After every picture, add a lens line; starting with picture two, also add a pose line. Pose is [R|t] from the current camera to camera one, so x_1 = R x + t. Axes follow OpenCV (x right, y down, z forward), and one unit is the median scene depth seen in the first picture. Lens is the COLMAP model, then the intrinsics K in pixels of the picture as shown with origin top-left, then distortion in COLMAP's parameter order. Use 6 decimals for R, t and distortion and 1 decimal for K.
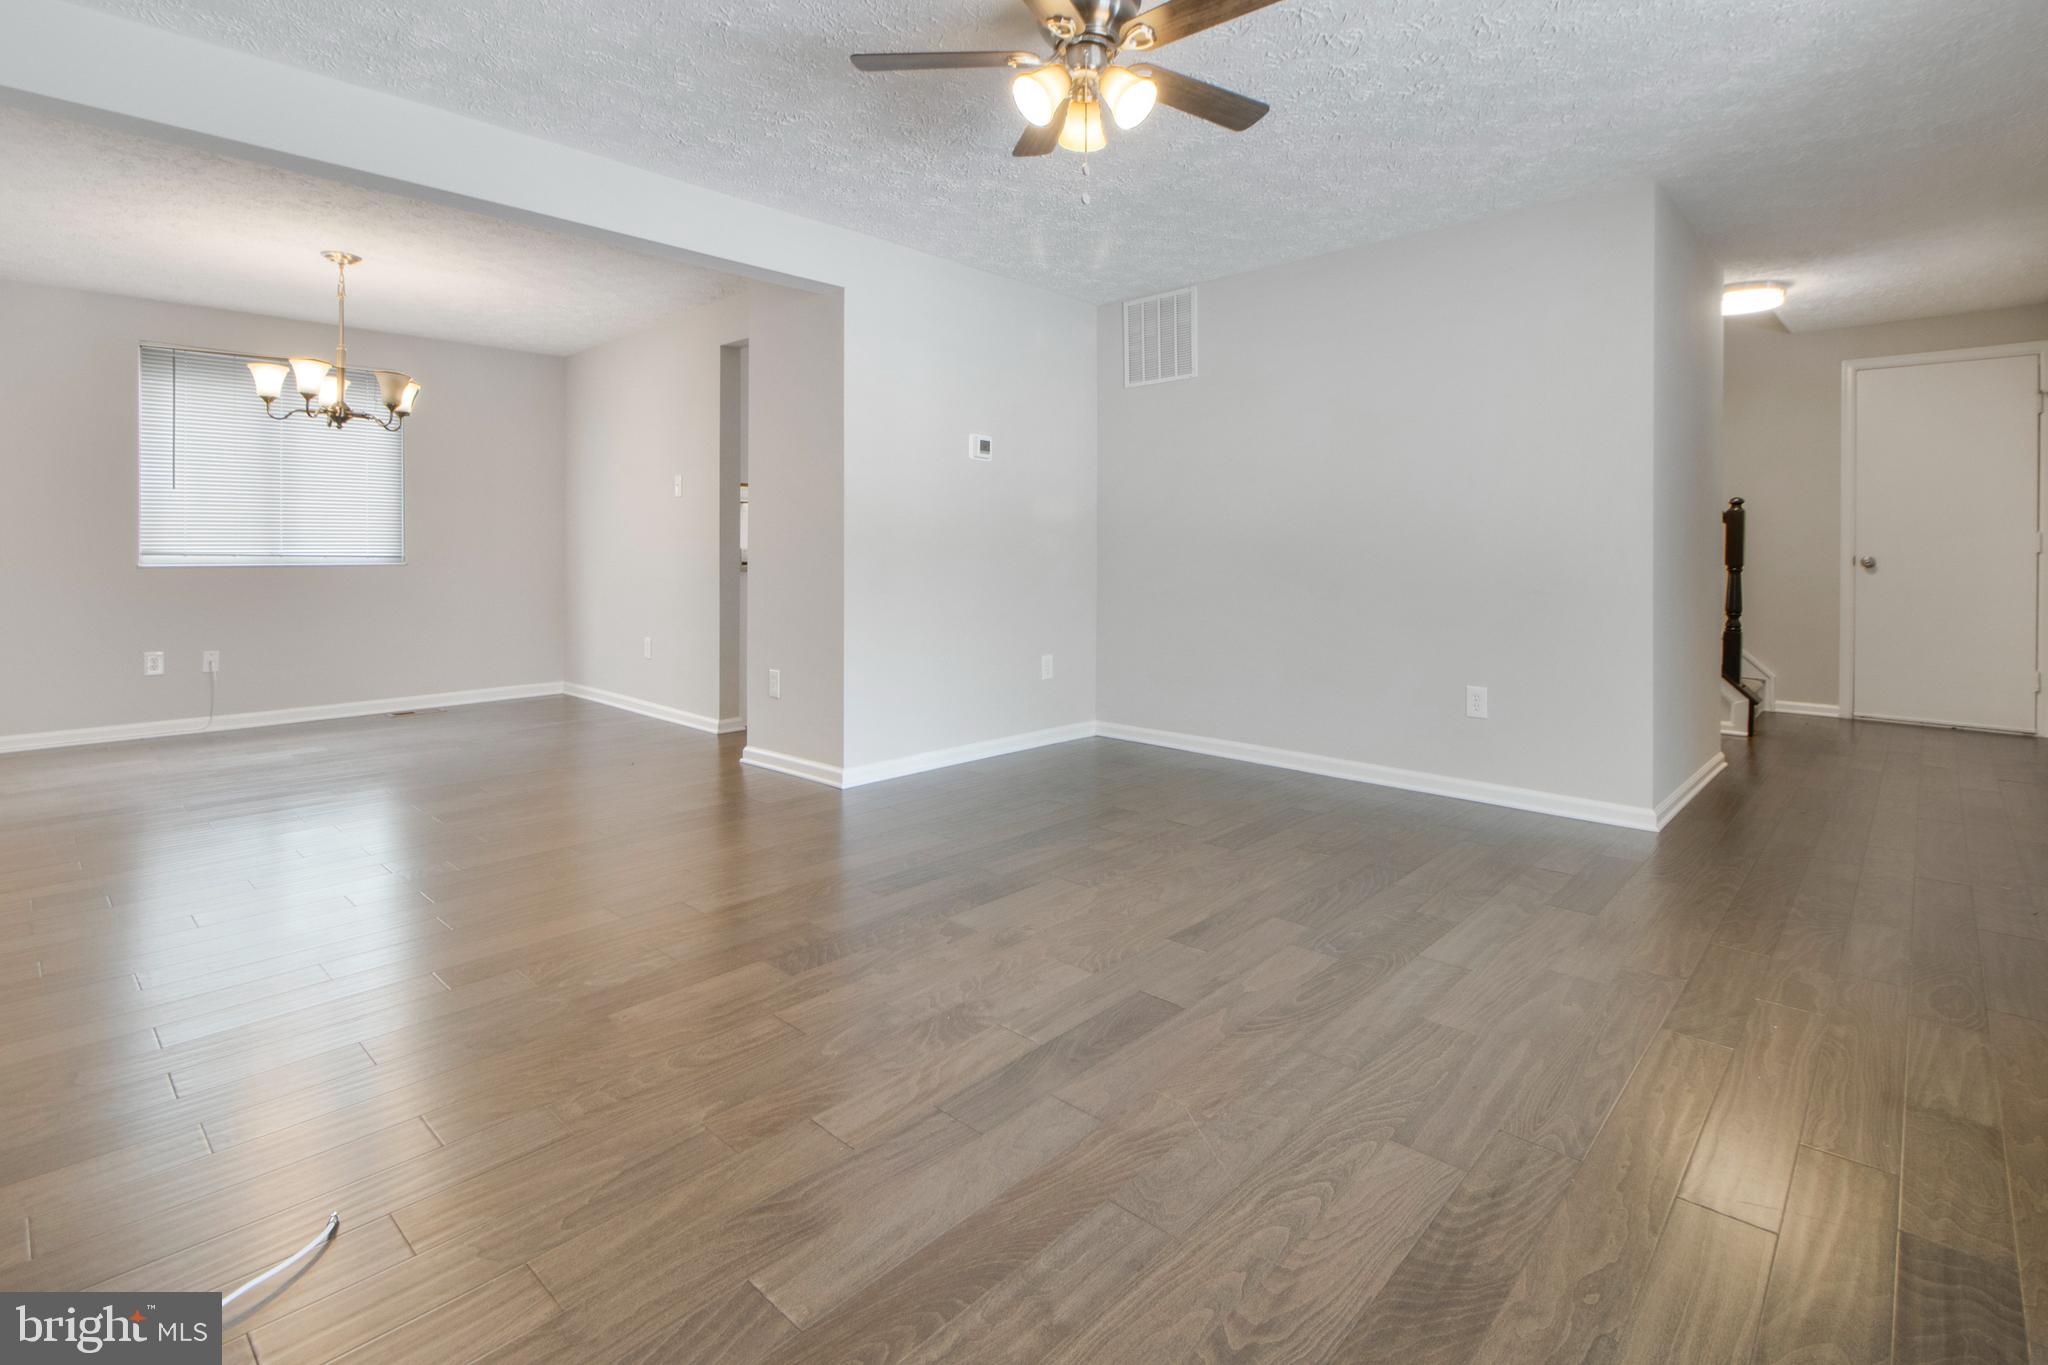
lens RADIAL K [[954.7, 0, 1068.2], [0, 954.7, 566.0], [0, 0, 1]] dist [0.019091, -0.000283]
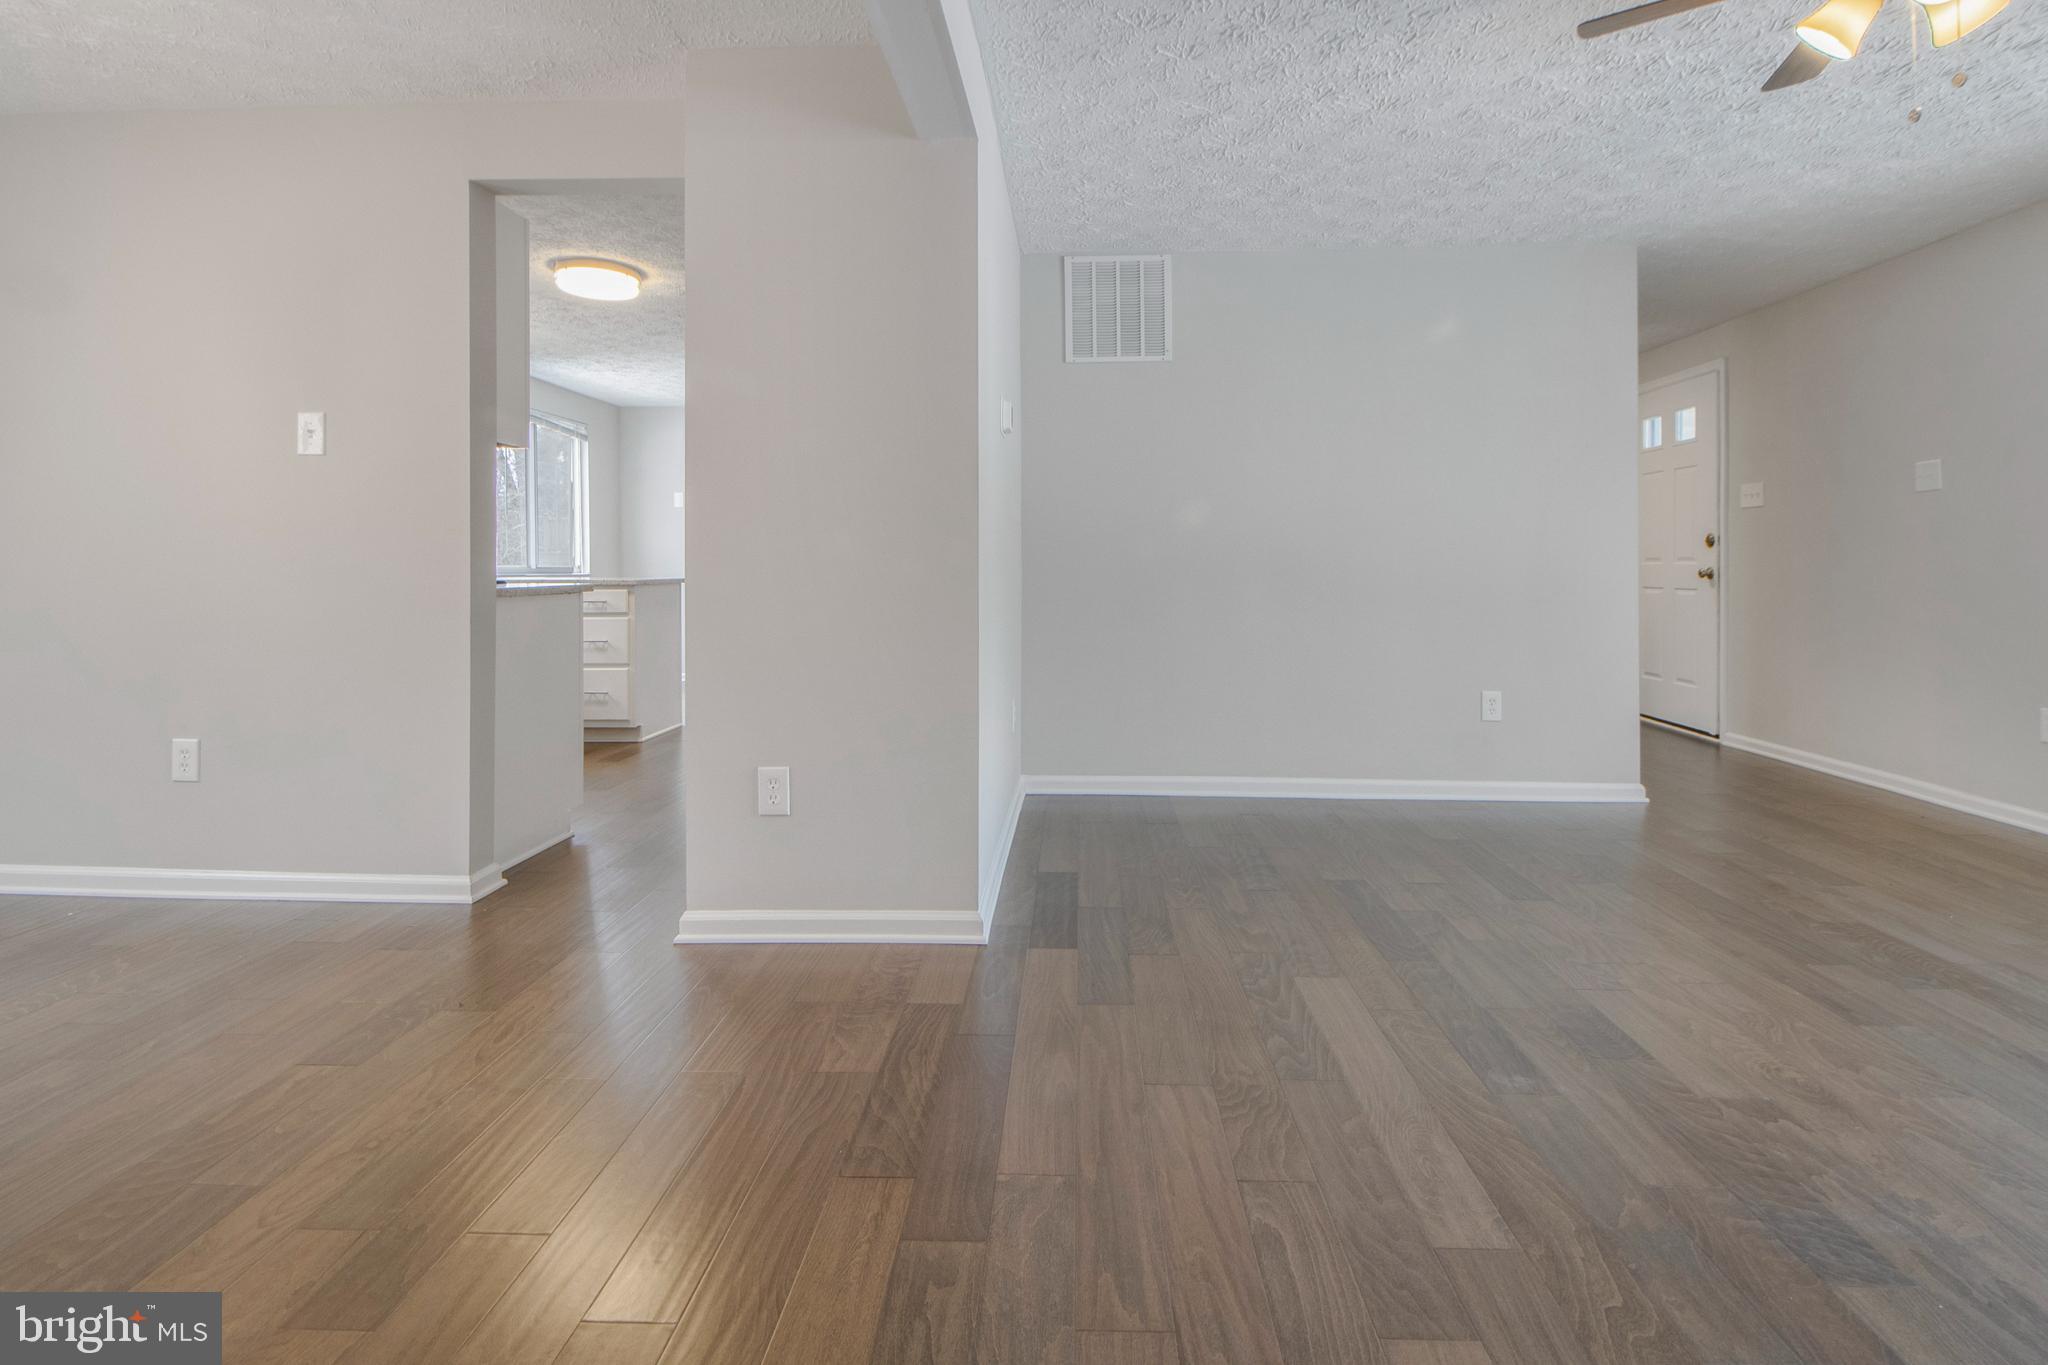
lens RADIAL K [[954.7, 0, 1068.2], [0, 954.7, 566.0], [0, 0, 1]] dist [0.019091, -0.000283]
pose [[0.763773, -0.003604, 0.645474, -0.495017], [0.006801, 0.999974, -0.002464, -0.010446], [-0.645449, 0.006272, 0.763778, 0.400101]]
